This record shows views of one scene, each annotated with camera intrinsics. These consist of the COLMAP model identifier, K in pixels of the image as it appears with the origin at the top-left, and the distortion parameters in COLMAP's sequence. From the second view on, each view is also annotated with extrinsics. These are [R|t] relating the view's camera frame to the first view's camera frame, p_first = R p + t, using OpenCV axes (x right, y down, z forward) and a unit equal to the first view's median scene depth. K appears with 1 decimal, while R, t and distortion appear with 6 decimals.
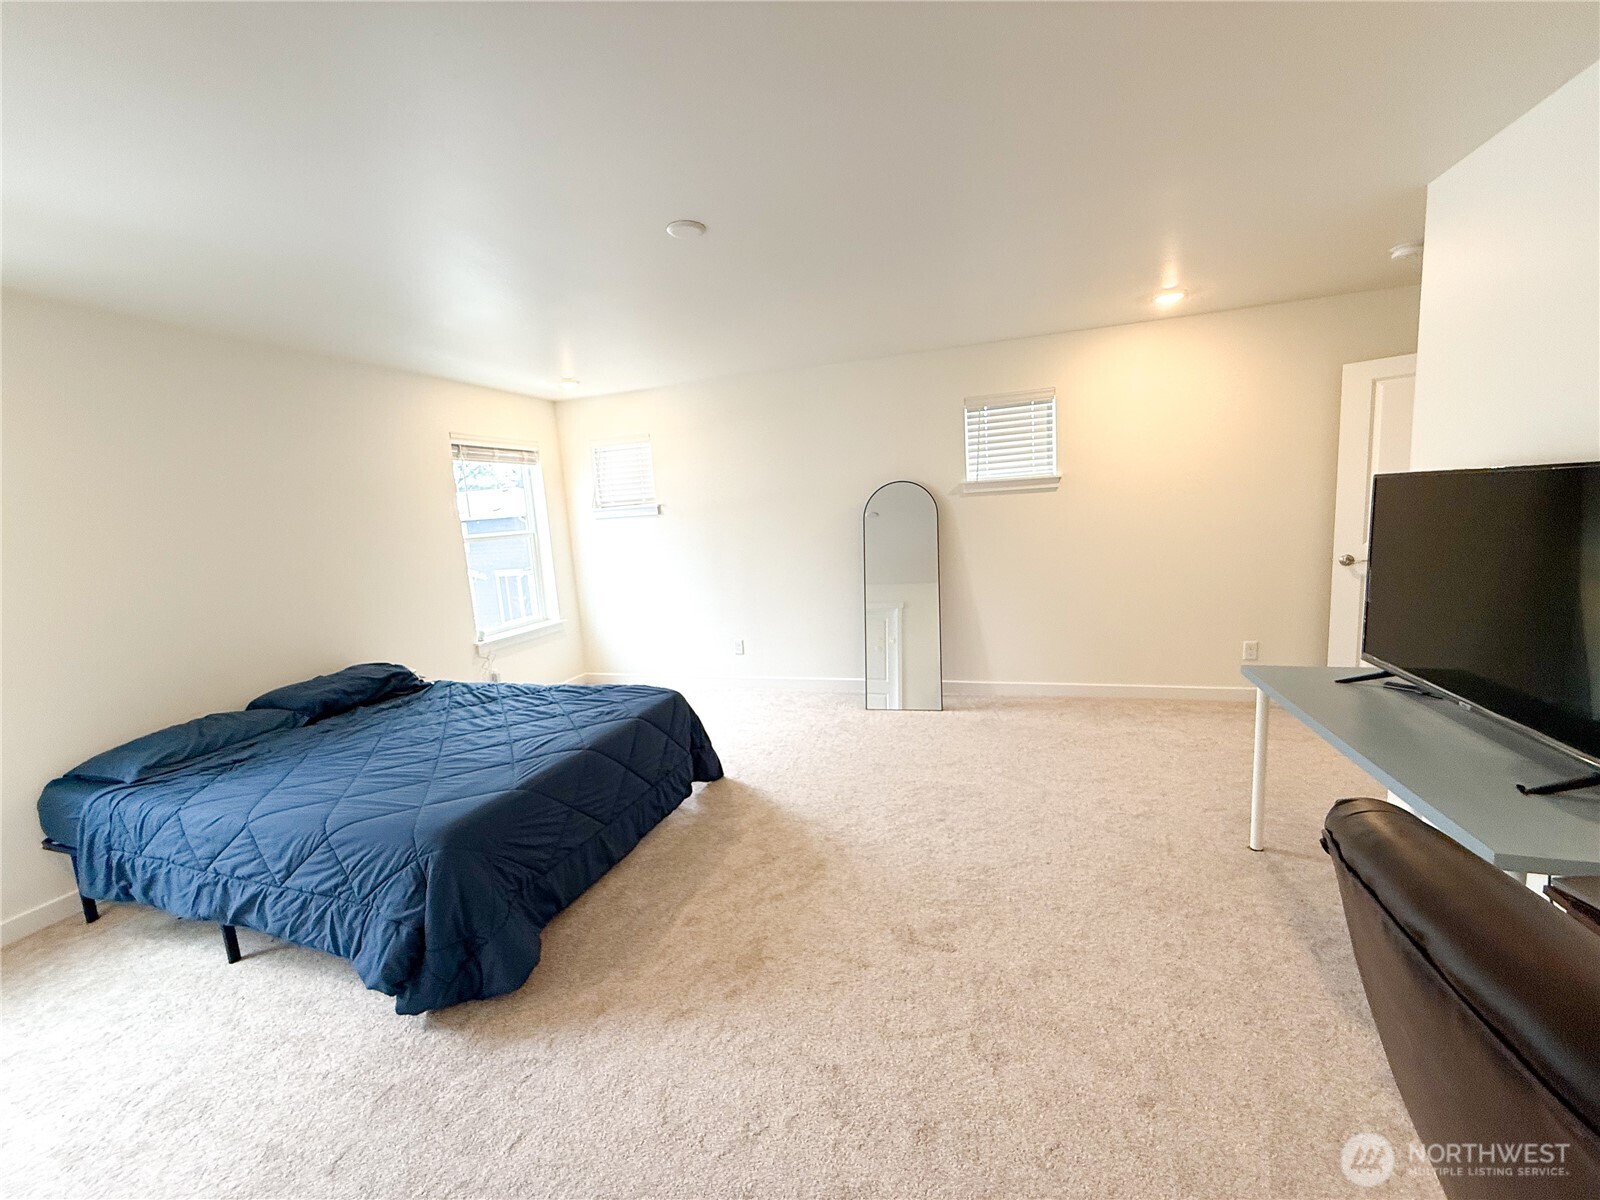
lens RADIAL K [[637.1, 0, 796.7], [0, 637.1, 599.5], [0, 0, 1]] dist [-0.000632, -0.000099]
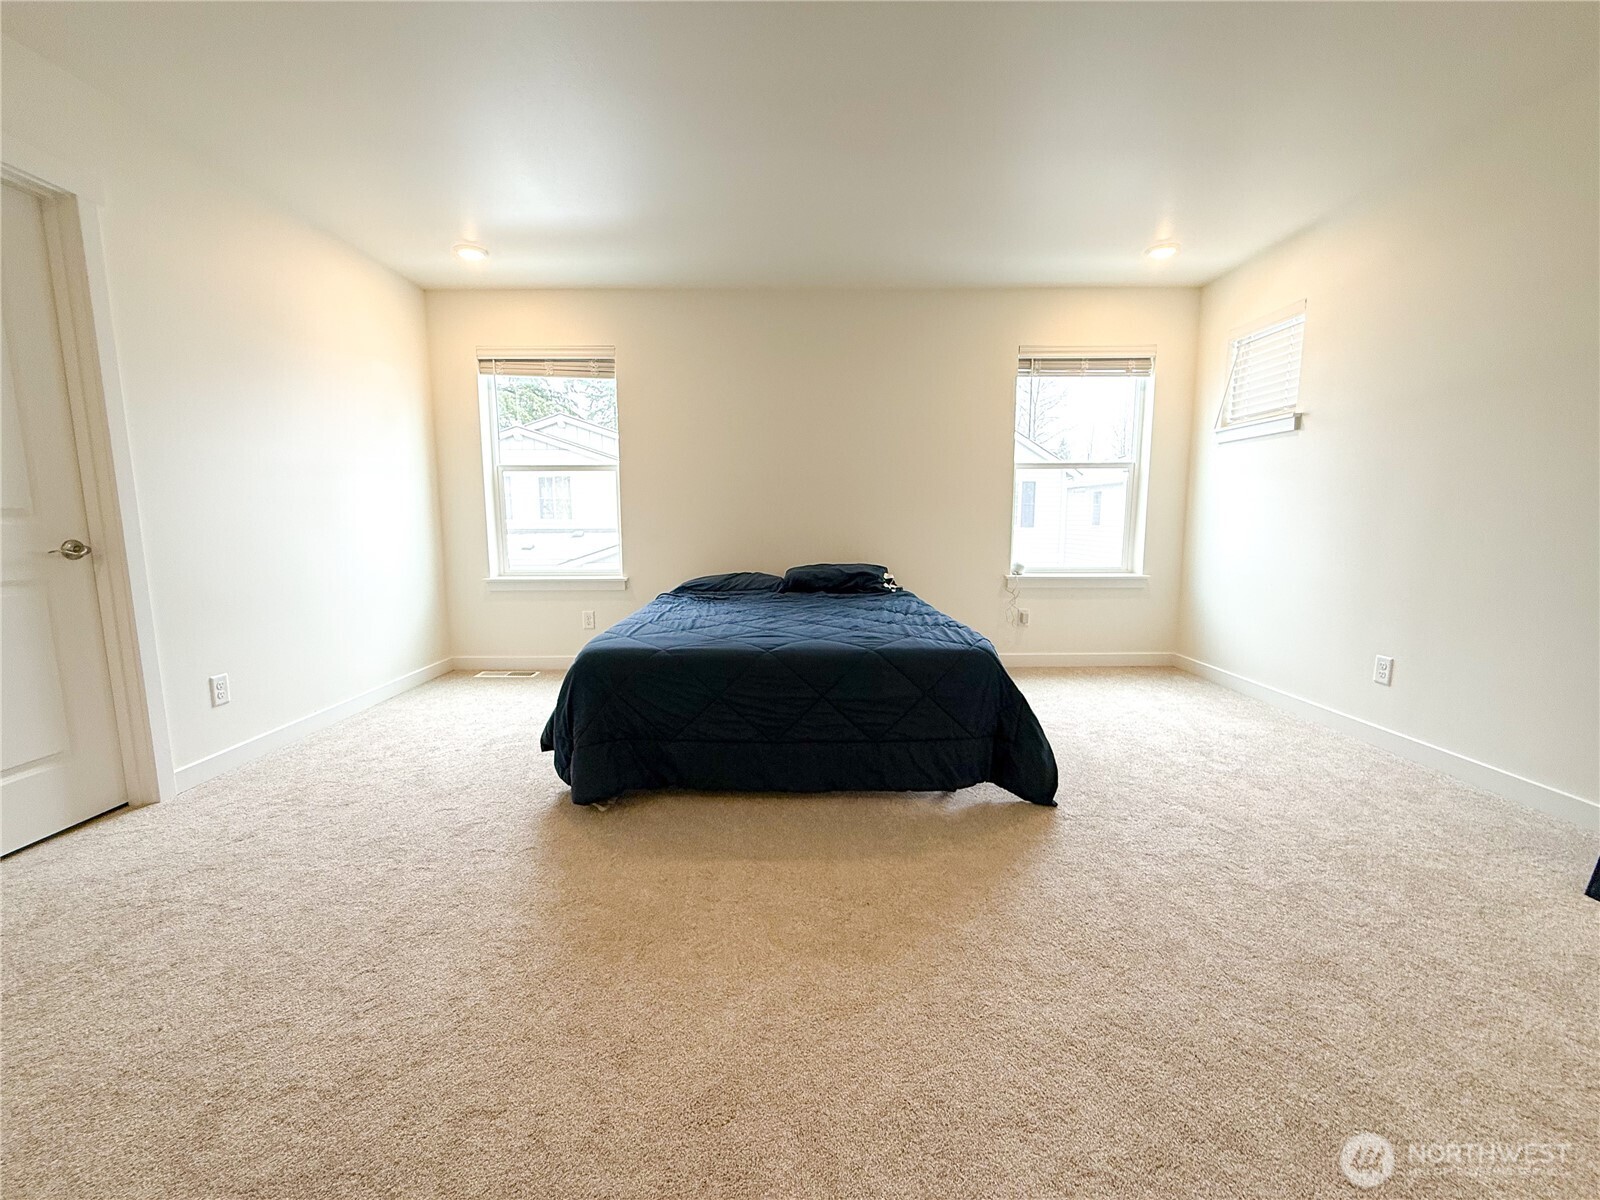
lens RADIAL K [[637.1, 0, 796.7], [0, 637.1, 599.5], [0, 0, 1]] dist [-0.000632, -0.000099]
pose [[0.310170, 0.185746, -0.932359, 0.510335], [-0.150019, 0.978003, 0.144932, 0.026349], [0.938770, 0.094918, 0.331212, 0.729168]]
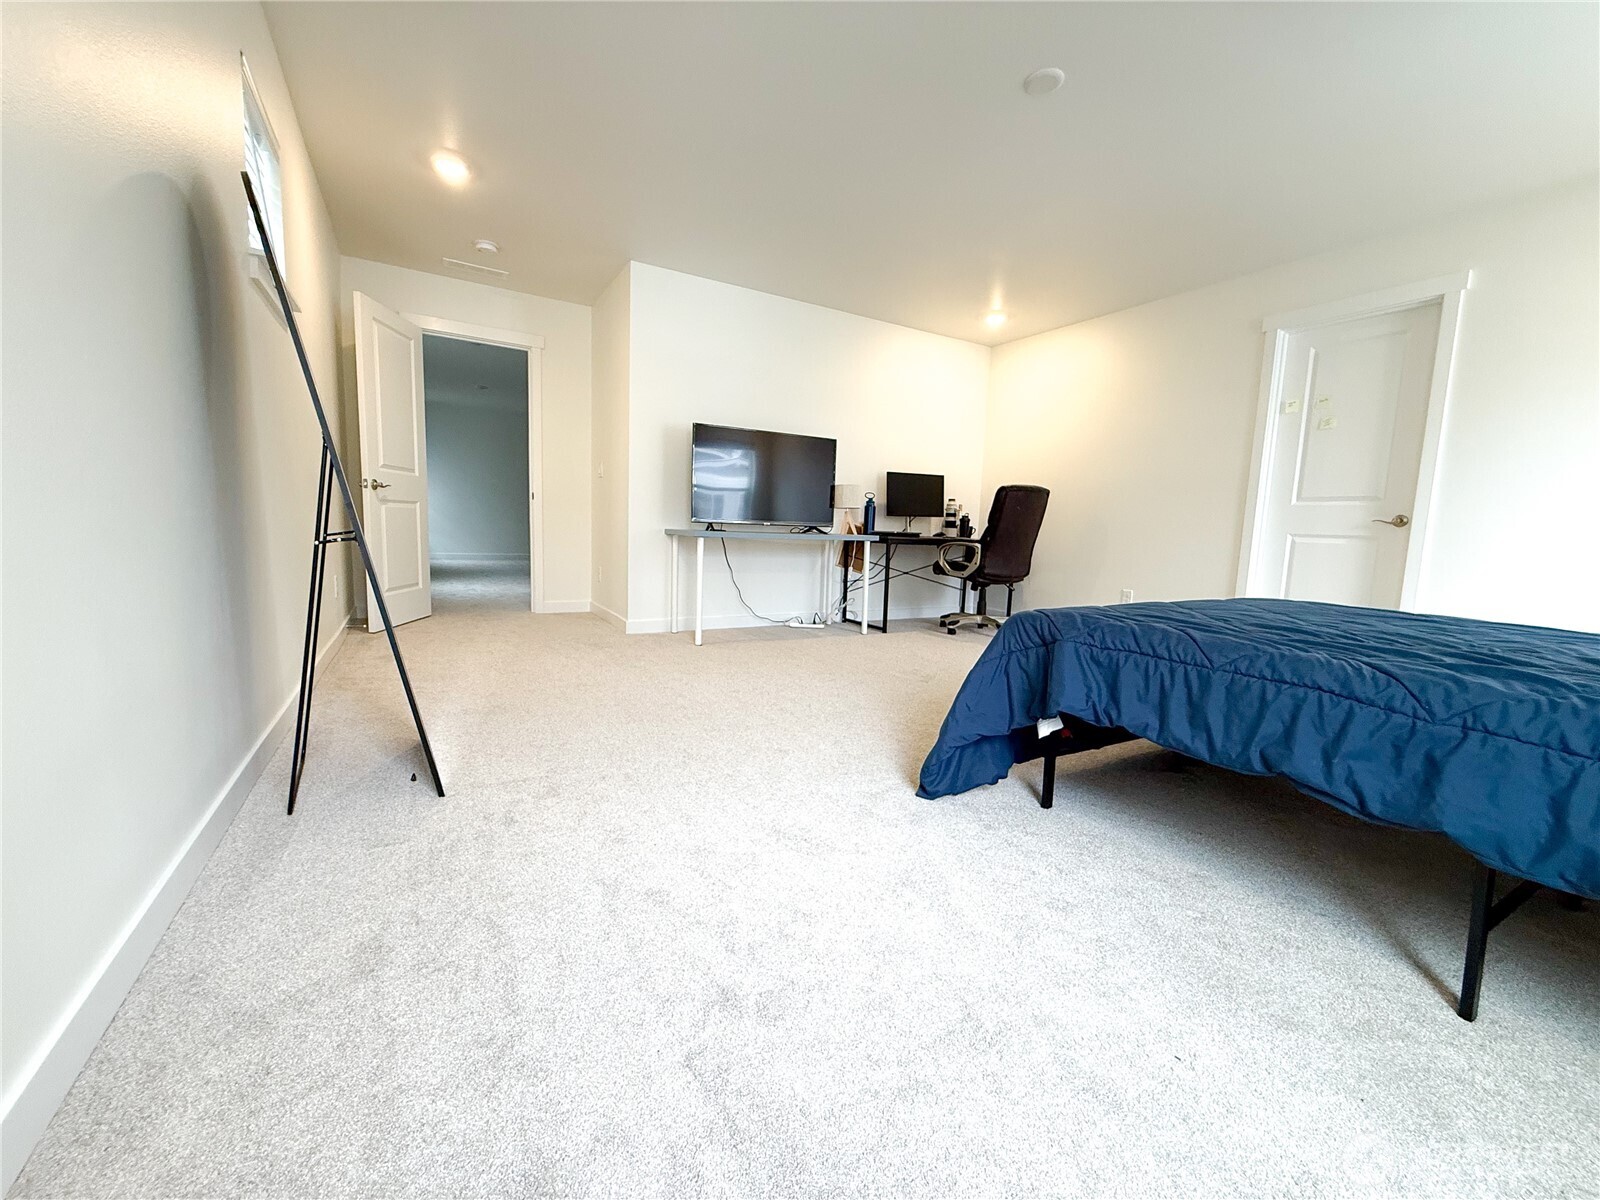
lens RADIAL K [[637.1, 0, 796.7], [0, 637.1, 599.5], [0, 0, 1]] dist [-0.000632, -0.000099]
pose [[-0.742461, -0.043387, 0.668483, -0.545456], [0.104045, 0.978322, 0.179056, 0.012738], [-0.661760, 0.202494, -0.721852, 1.987189]]
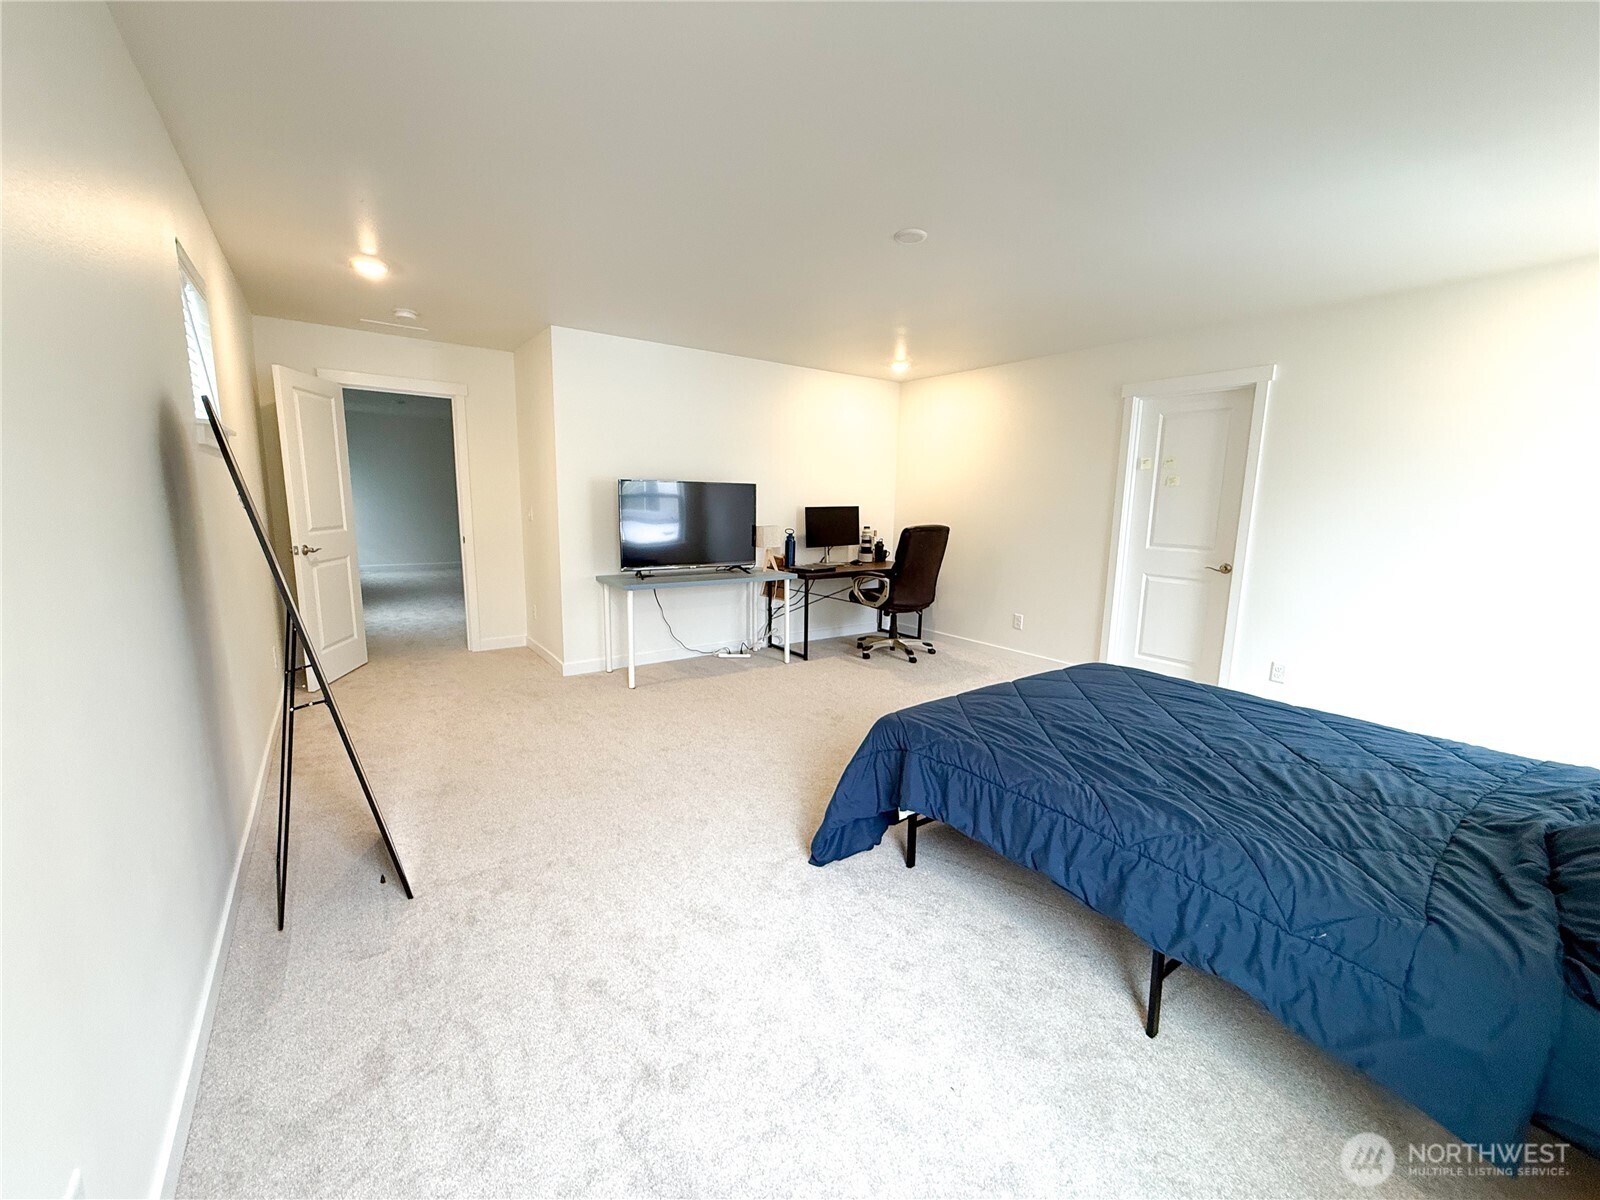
lens RADIAL K [[637.1, 0, 796.7], [0, 637.1, 599.5], [0, 0, 1]] dist [-0.000632, -0.000099]
pose [[-0.801957, -0.048462, 0.595413, -0.680985], [0.114953, 0.965558, 0.233417, -0.204585], [-0.586217, 0.255635, -0.768765, 2.028802]]
